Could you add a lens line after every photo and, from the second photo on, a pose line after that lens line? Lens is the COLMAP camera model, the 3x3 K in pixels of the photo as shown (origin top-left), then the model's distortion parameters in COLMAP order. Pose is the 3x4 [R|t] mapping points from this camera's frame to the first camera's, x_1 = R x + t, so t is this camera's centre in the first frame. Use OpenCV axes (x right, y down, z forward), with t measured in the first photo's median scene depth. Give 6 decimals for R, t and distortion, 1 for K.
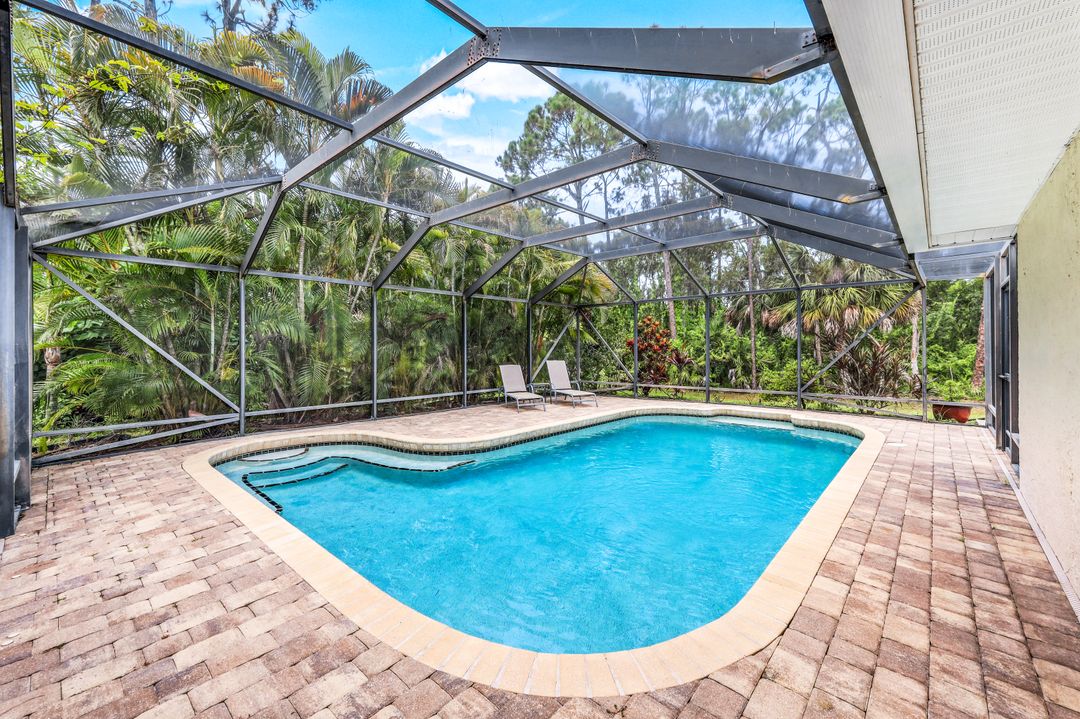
lens RADIAL K [[435.7, 0, 535.9], [0, 435.7, 348.2], [0, 0, 1]] dist [0.002258, 0.000360]
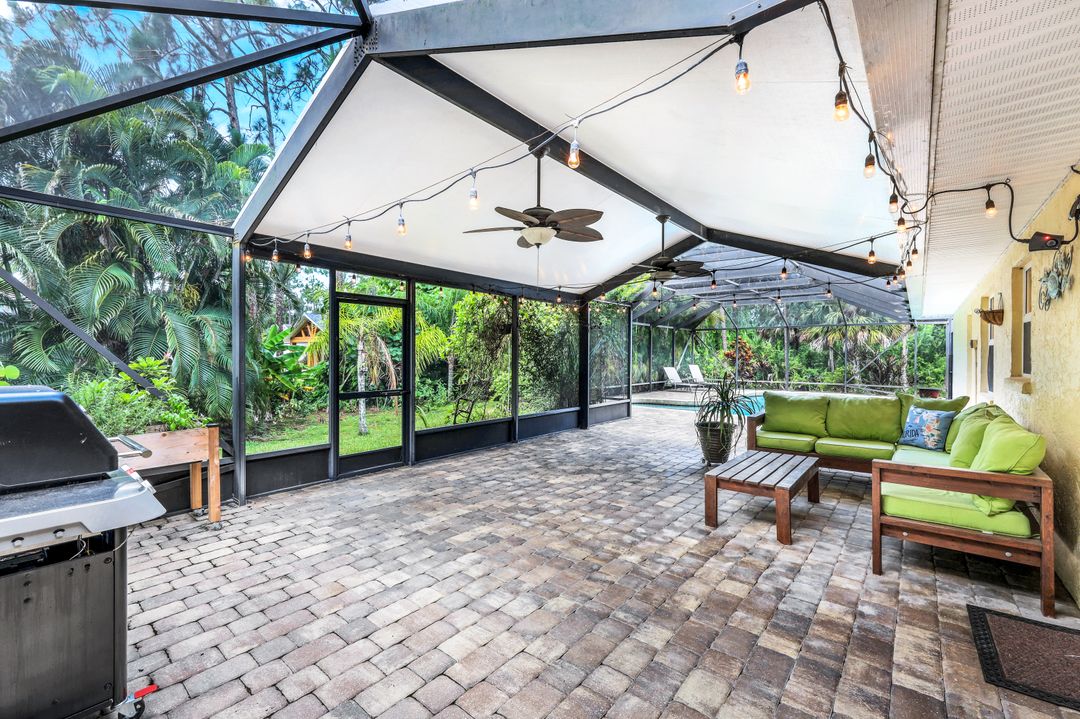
lens RADIAL K [[438.5, 0, 533.3], [0, 438.5, 352.6], [0, 0, 1]] dist [-0.001763, -0.000471]
pose [[0.999651, 0.010008, 0.024459, -0.351150], [-0.009794, 0.999913, -0.008831, 0.001740], [-0.024546, 0.008588, 0.999662, -0.368952]]
